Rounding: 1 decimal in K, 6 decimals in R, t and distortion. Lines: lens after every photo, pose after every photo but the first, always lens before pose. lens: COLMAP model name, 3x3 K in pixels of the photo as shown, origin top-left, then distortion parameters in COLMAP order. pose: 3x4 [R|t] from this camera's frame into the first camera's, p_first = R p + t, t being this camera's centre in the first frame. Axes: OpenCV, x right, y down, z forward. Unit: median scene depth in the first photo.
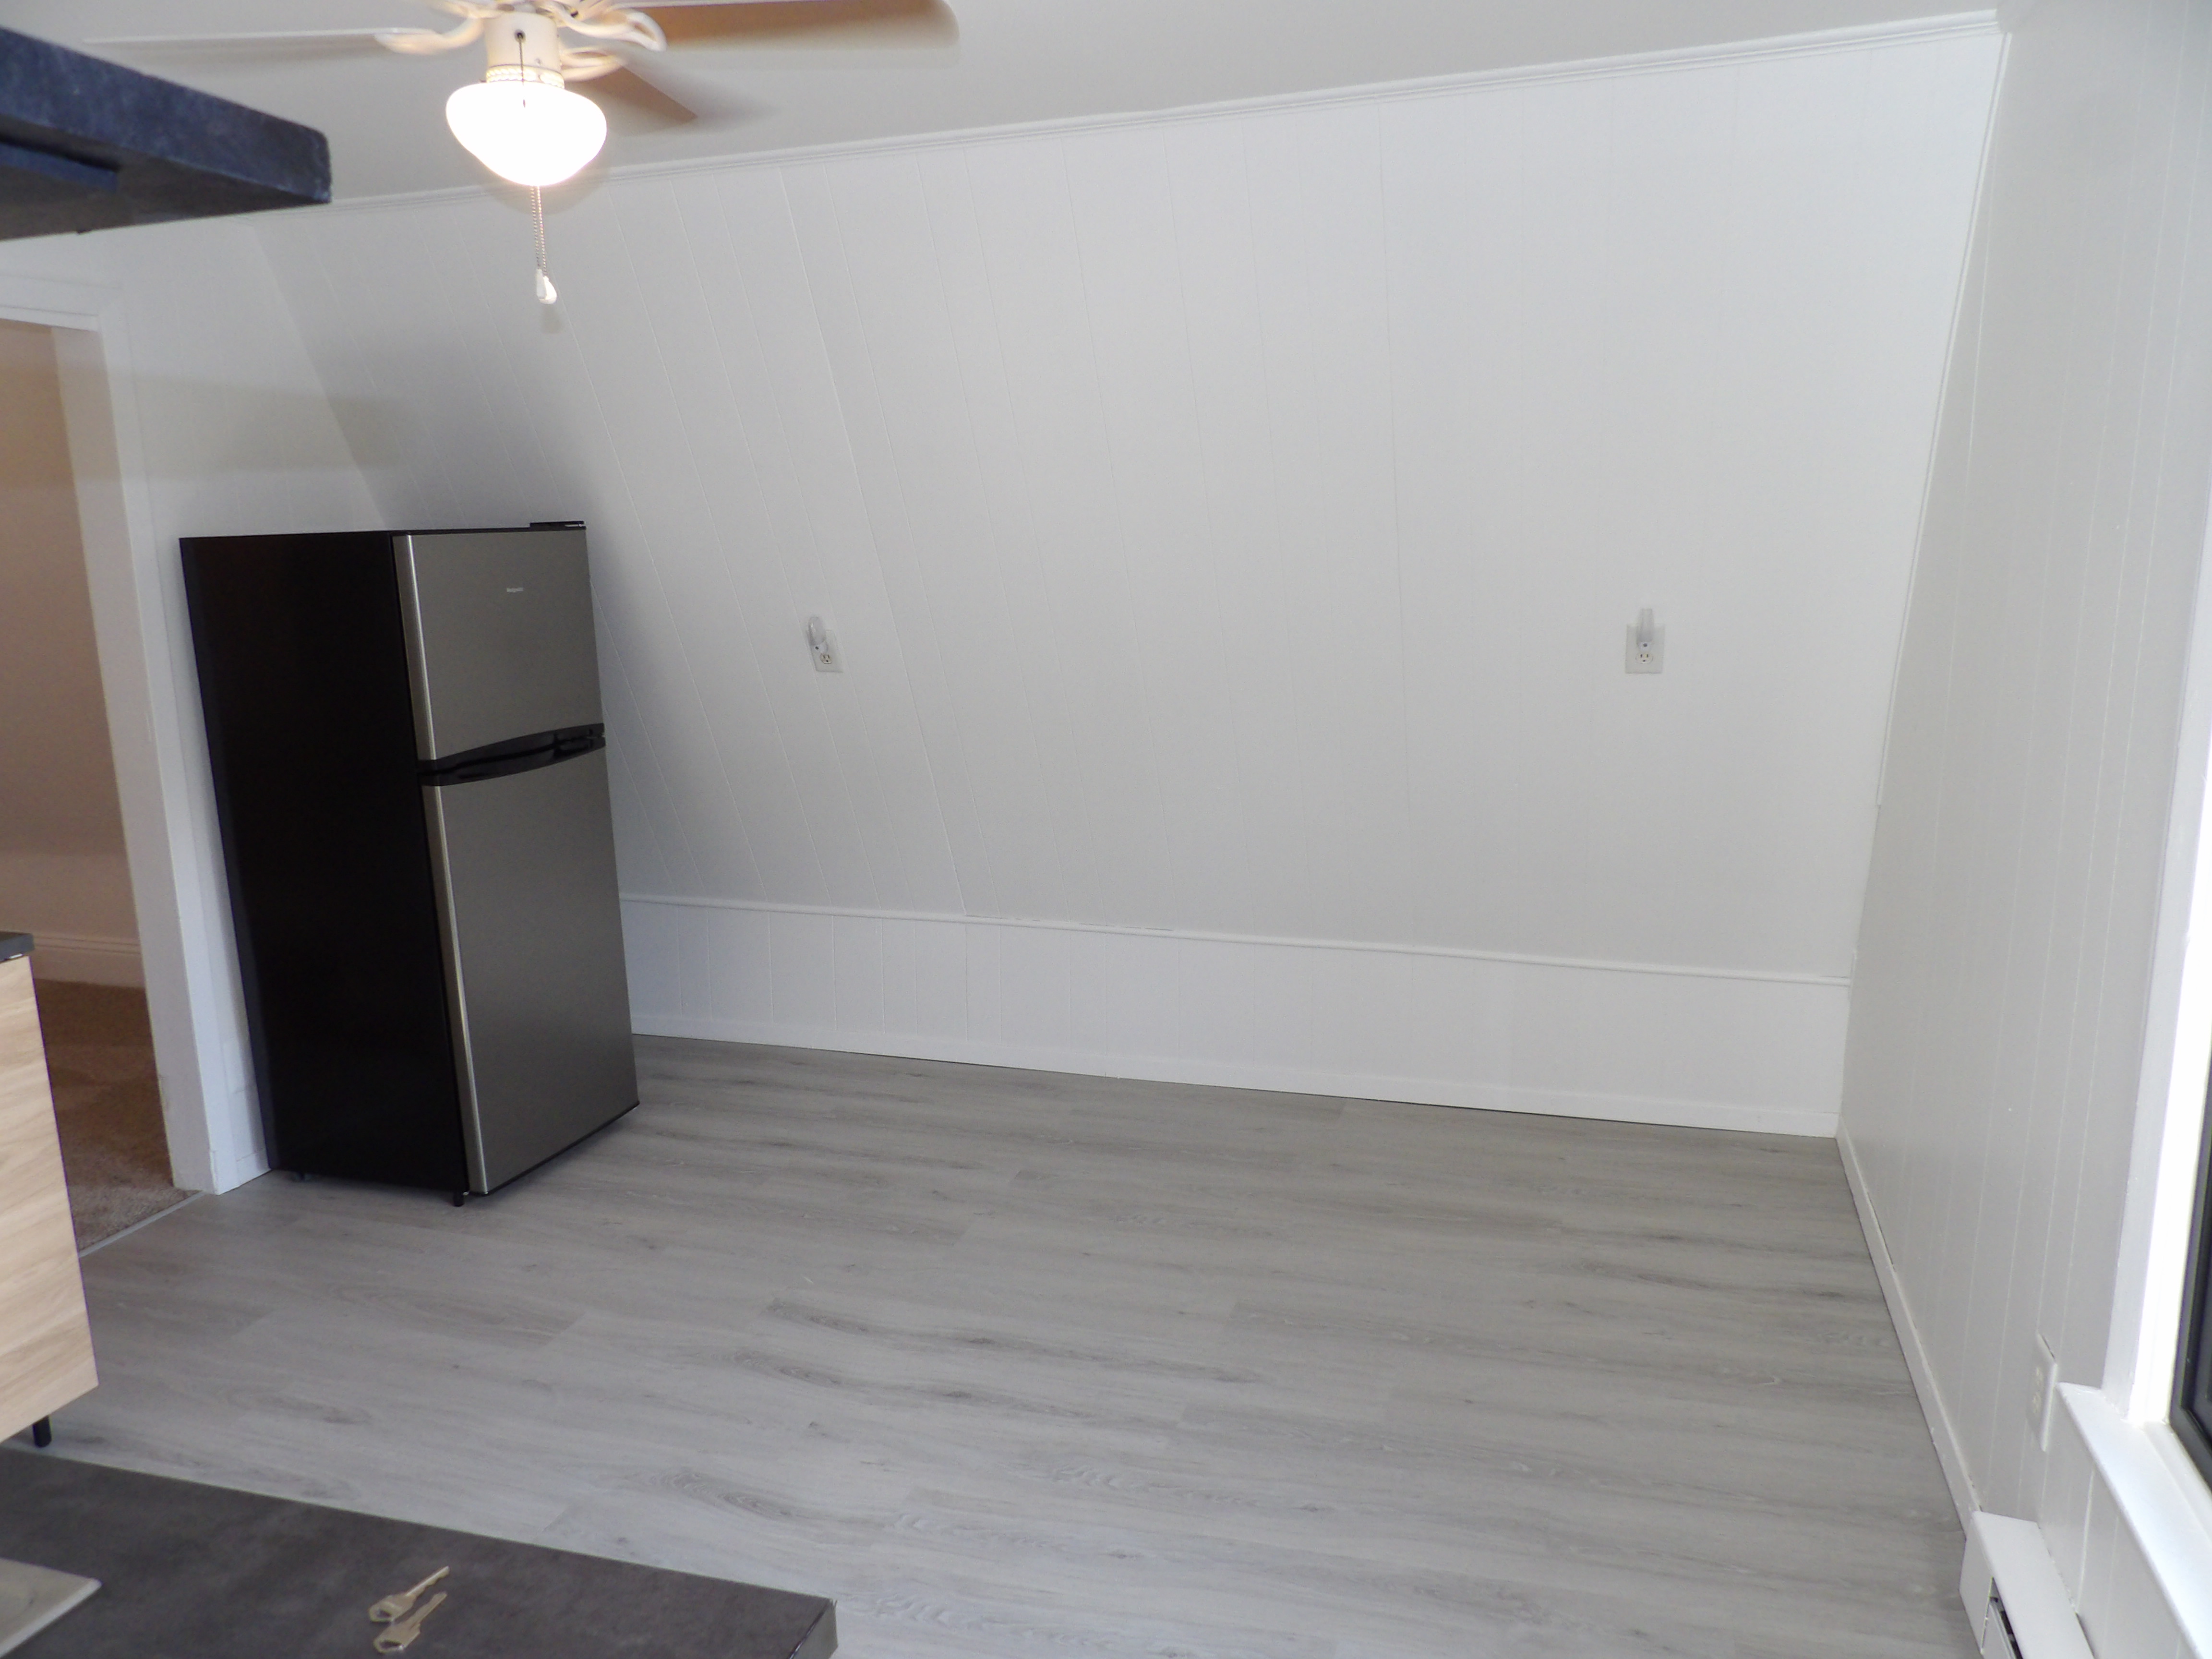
lens RADIAL K [[1590.8, 0, 1107.3], [0, 1590.8, 836.1], [0, 0, 1]] dist [-0.036119, 0.041982]
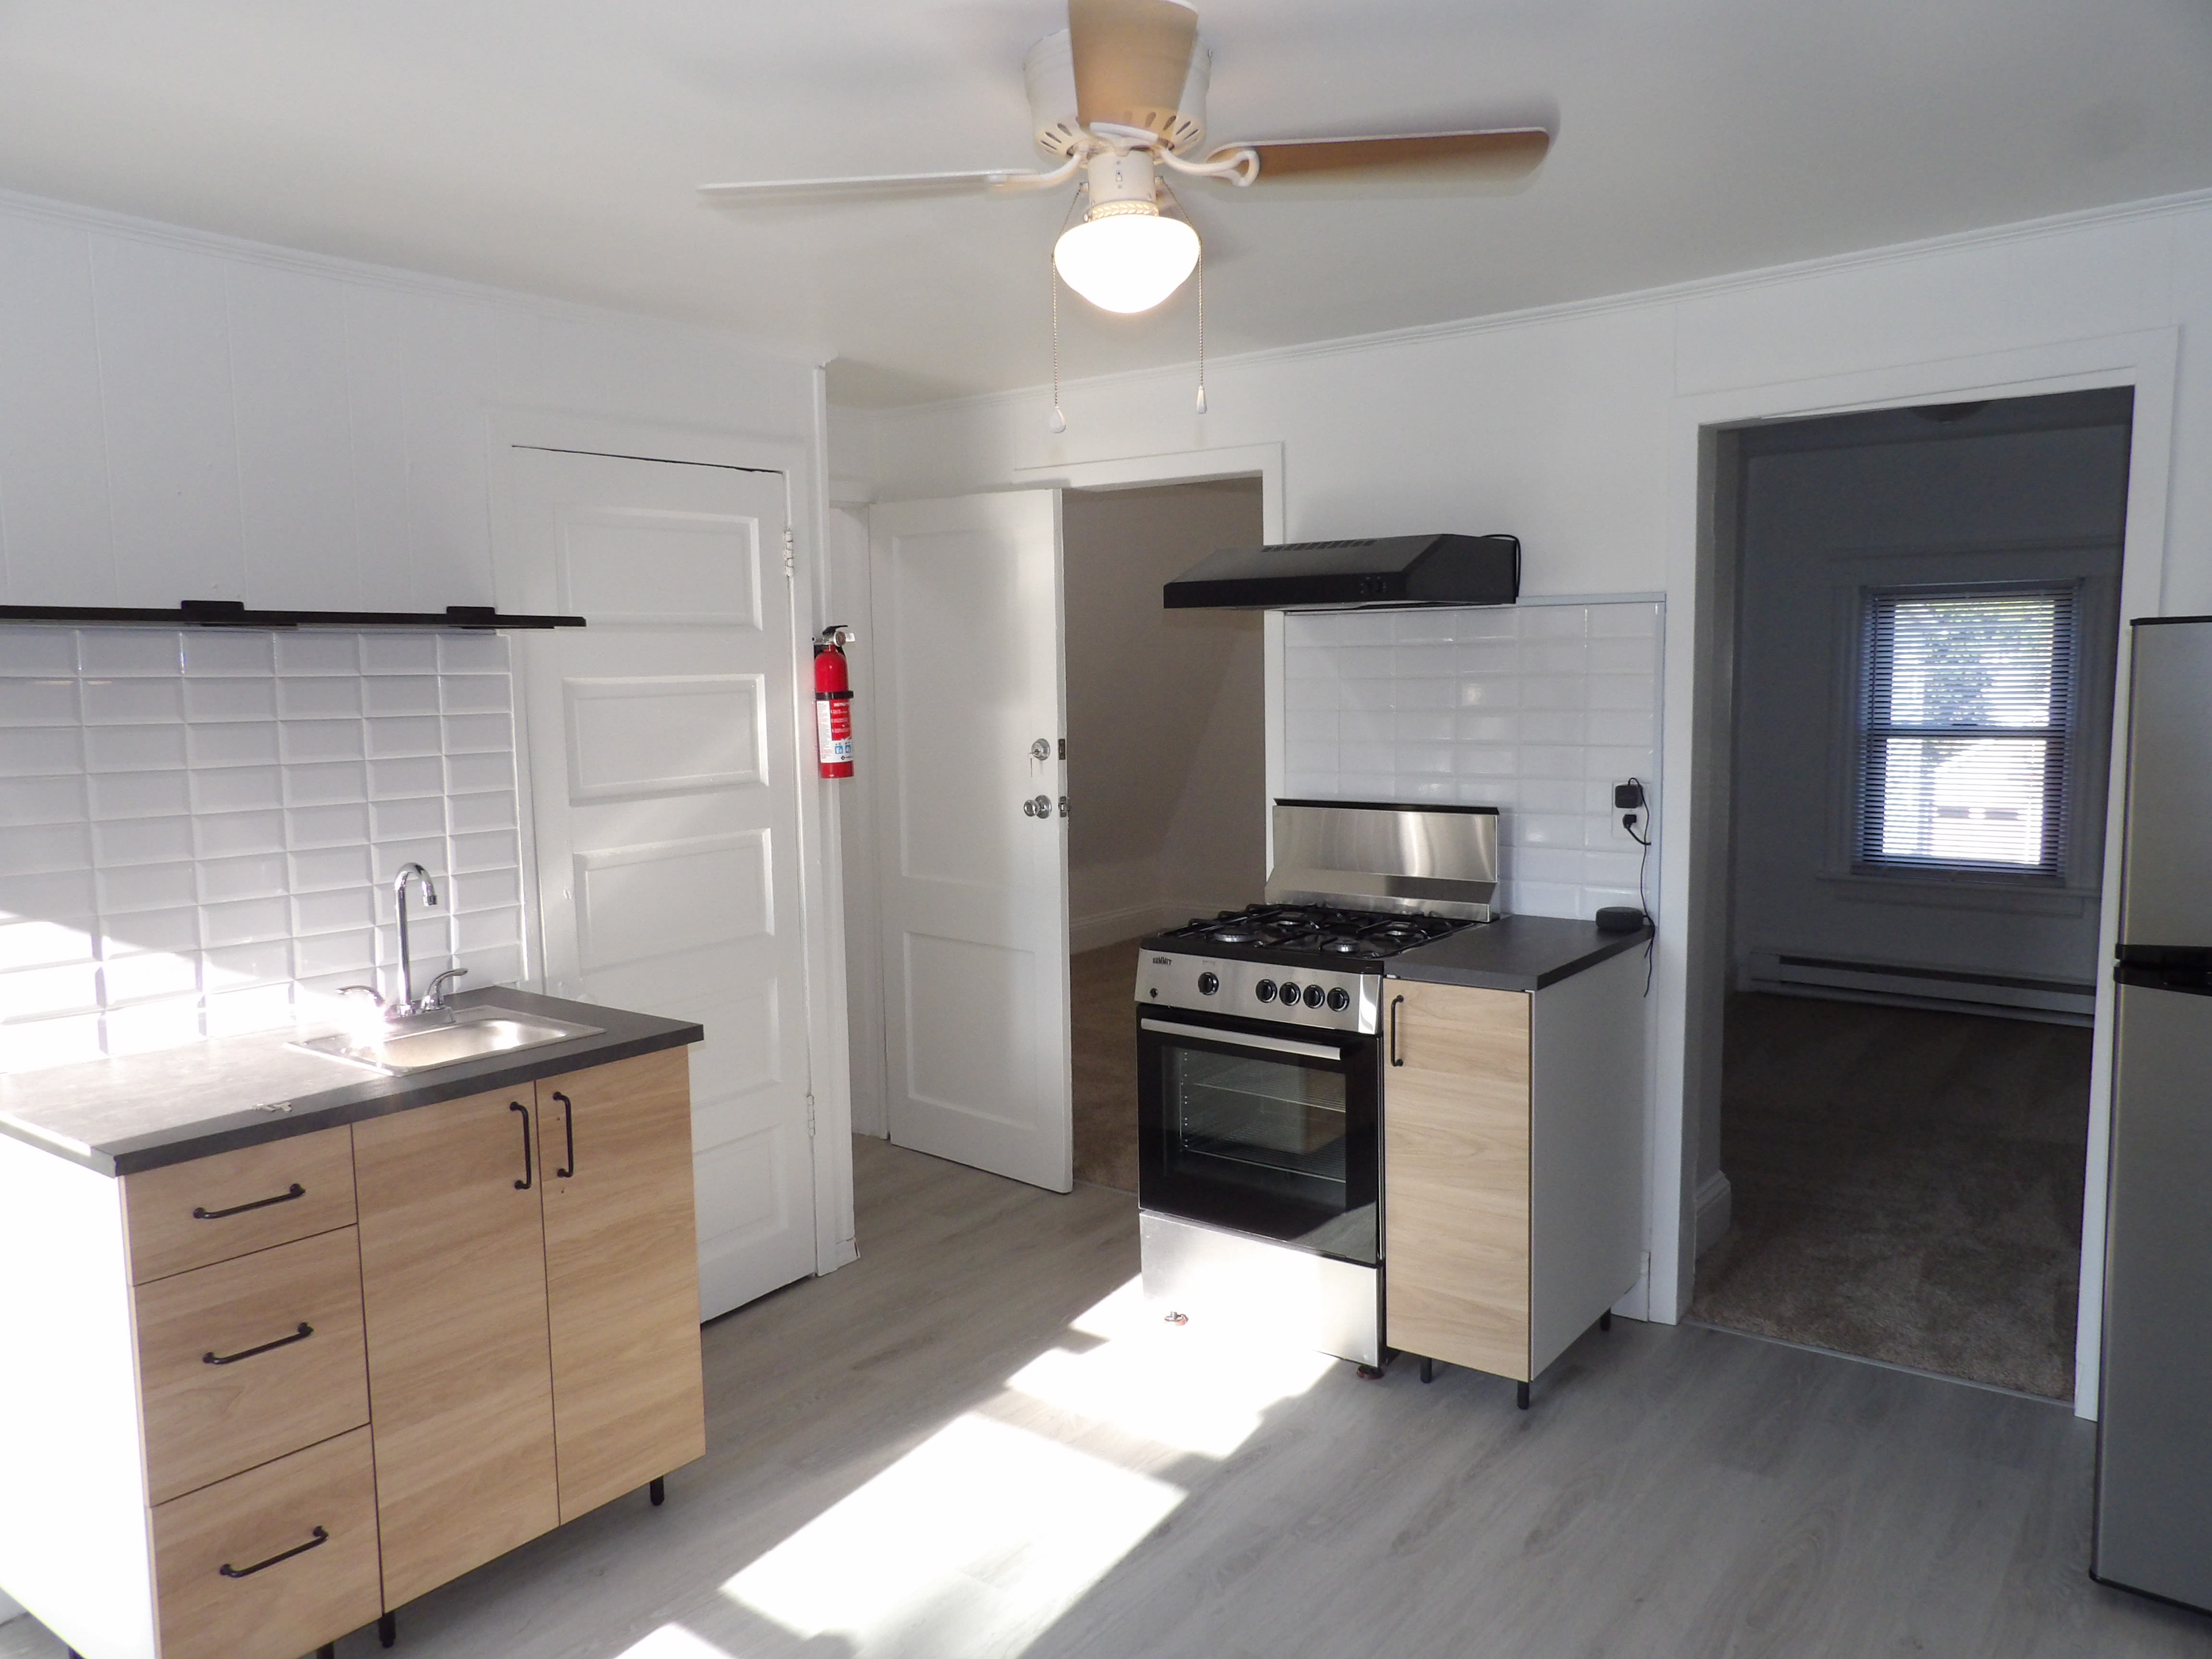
lens RADIAL K [[1602.6, 0, 1107.9], [0, 1602.6, 839.0], [0, 0, 1]] dist [-0.034819, 0.046288]
pose [[-0.337419, 0.131063, -0.932186, 0.369534], [-0.154204, 0.969188, 0.192082, -0.156730], [0.928638, 0.208559, -0.306812, 0.777137]]
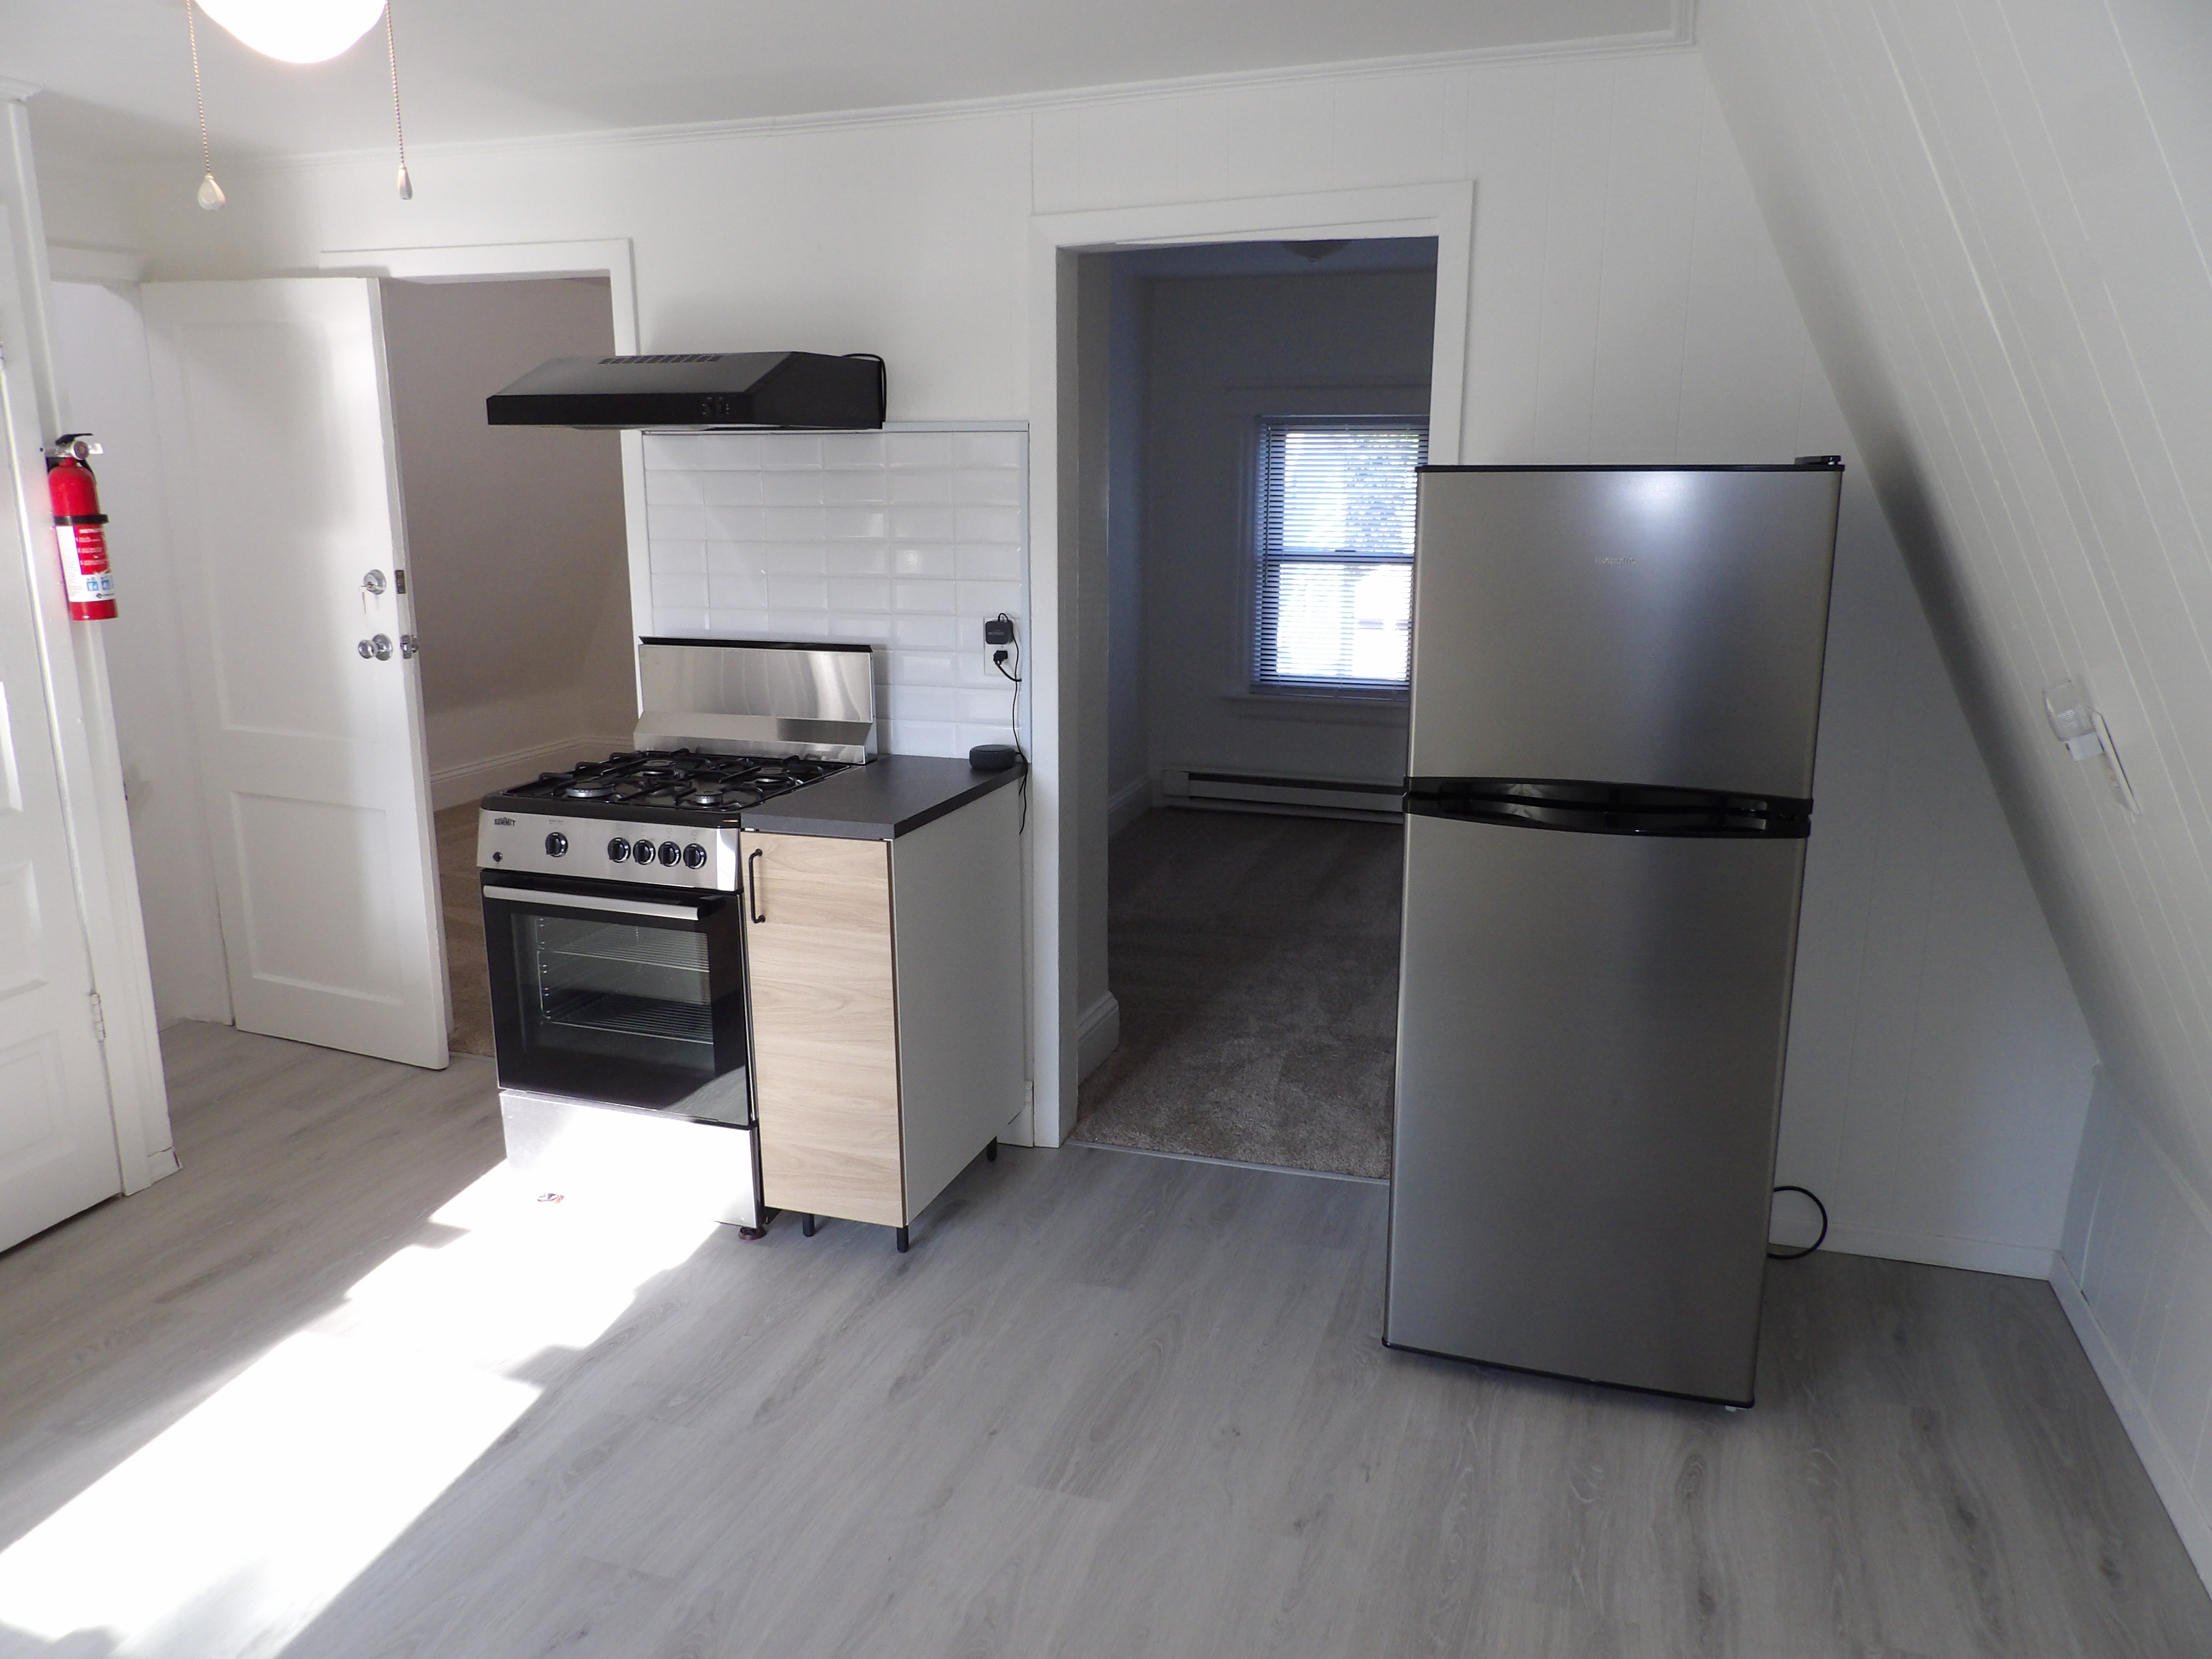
lens RADIAL K [[1593.8, 0, 1115.8], [0, 1593.8, 839.4], [0, 0, 1]] dist [-0.032839, 0.040190]
pose [[-0.018768, 0.247611, -0.968678, 0.304303], [-0.191937, 0.949936, 0.246539, -0.175510], [0.981228, 0.190552, 0.029698, 0.834081]]
